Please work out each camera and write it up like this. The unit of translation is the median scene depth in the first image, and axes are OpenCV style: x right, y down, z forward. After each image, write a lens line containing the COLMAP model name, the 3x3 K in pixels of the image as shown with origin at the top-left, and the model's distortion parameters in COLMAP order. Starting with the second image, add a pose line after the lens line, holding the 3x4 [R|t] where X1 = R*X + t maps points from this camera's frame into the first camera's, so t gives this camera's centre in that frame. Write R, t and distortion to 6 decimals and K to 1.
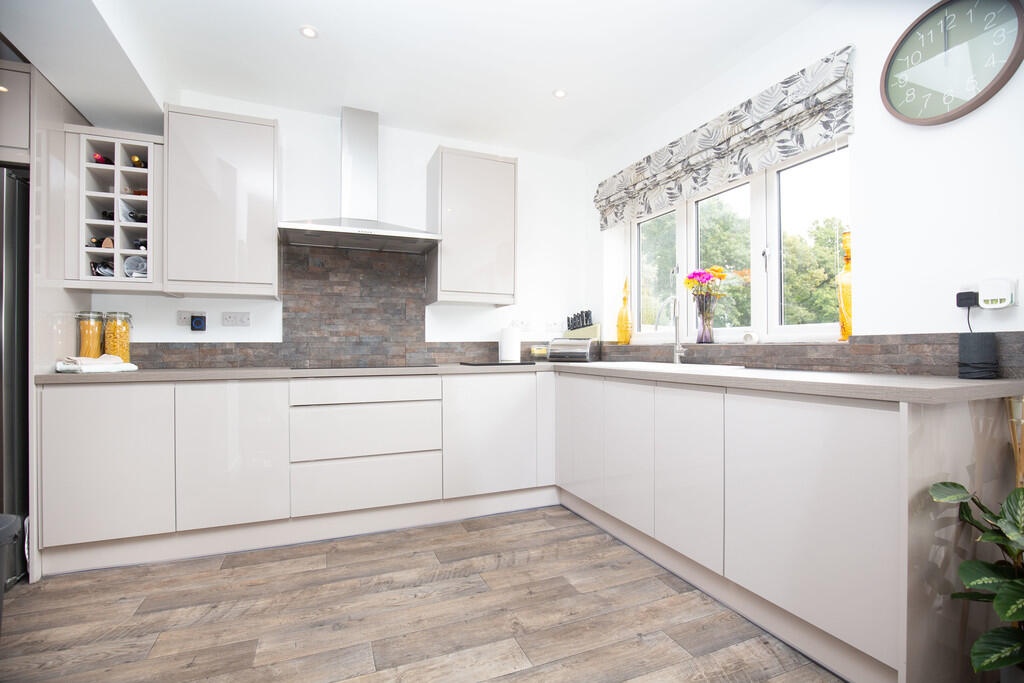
lens RADIAL K [[476.6, 0, 513.0], [0, 476.6, 346.6], [0, 0, 1]] dist [-0.027850, 0.000619]
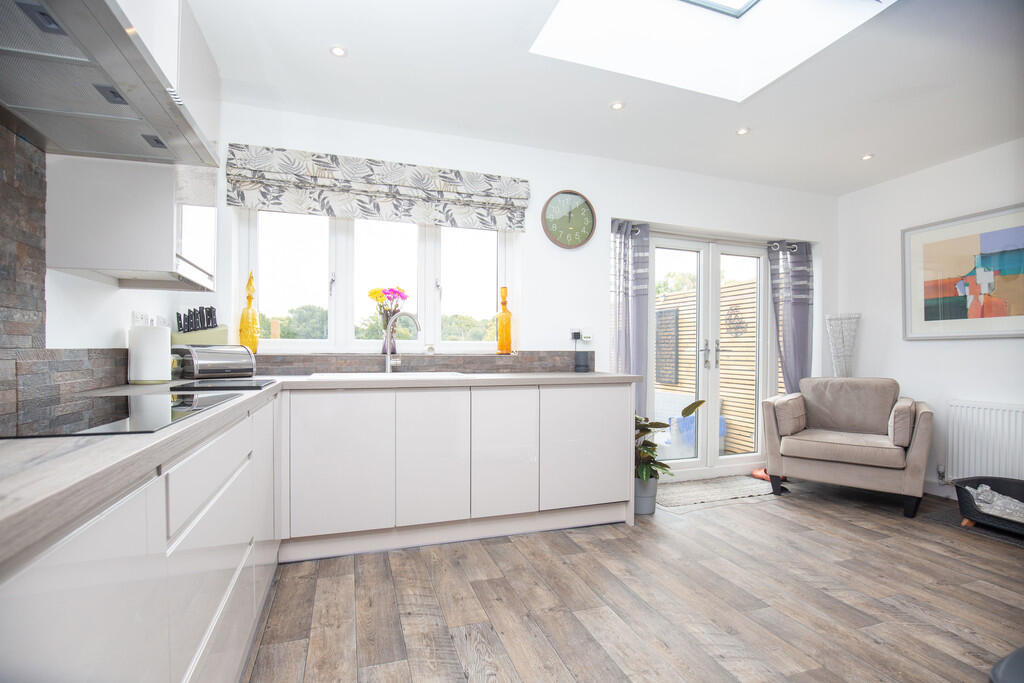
lens RADIAL K [[476.7, 0, 511.0], [0, 476.7, 352.4], [0, 0, 1]] dist [-0.028886, 0.000951]
pose [[0.069238, 0.003547, 0.997594, -0.809069], [-0.005183, 0.999981, -0.003196, -0.009458], [-0.997587, -0.004949, 0.069255, 0.744095]]
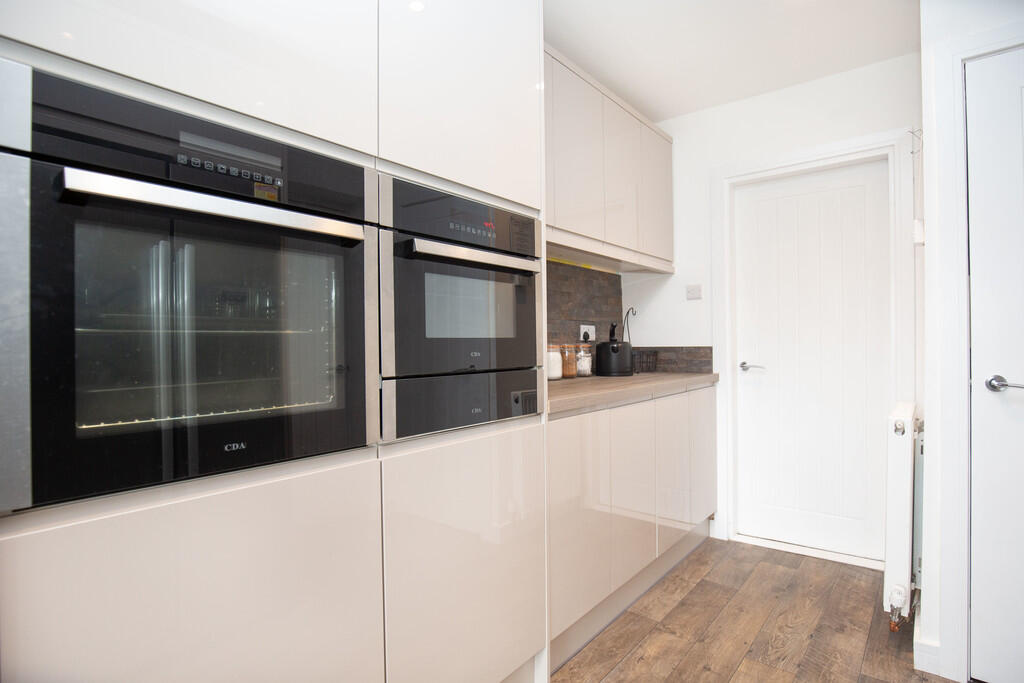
lens RADIAL K [[520.5, 0, 512.0], [0, 520.5, 341.5], [0, 0, 1]] dist [-0.001569, -0.000537]
pose [[-0.885050, 0.030848, -0.464473, 0.611867], [0.034025, 0.999420, 0.001540, -0.053014], [0.464251, -0.014441, -0.885586, 1.360699]]
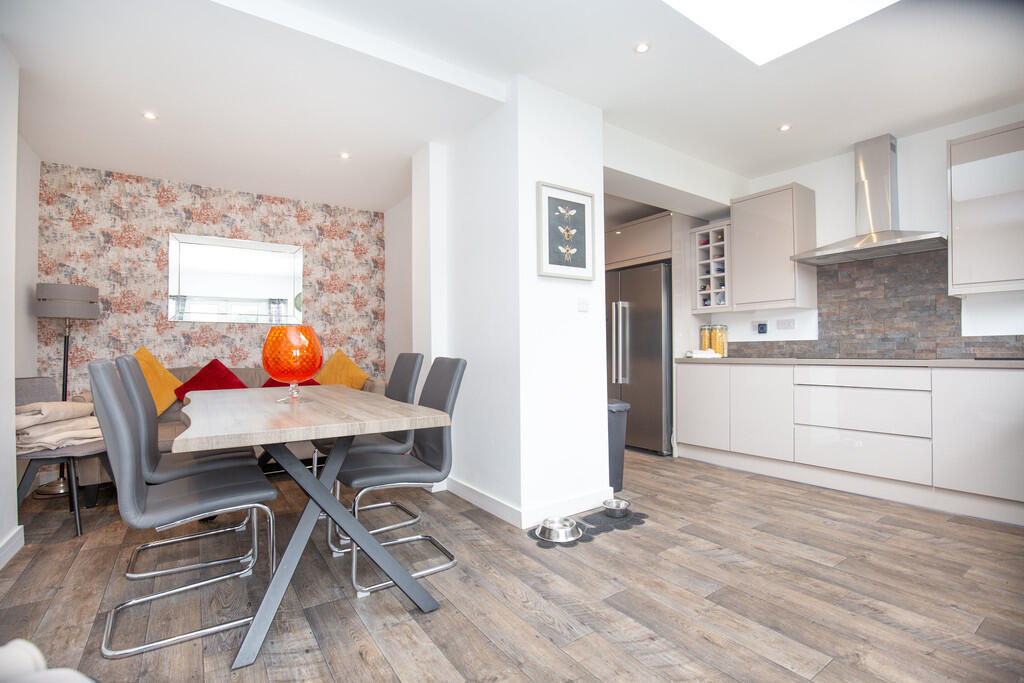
lens RADIAL K [[476.6, 0, 513.0], [0, 476.6, 346.6], [0, 0, 1]] dist [-0.027850, 0.000619]
pose [[0.213197, -0.007354, -0.976982, 0.760006], [0.006111, 0.999962, -0.006193, 0.015938], [0.976990, -0.004650, 0.213234, -0.141171]]
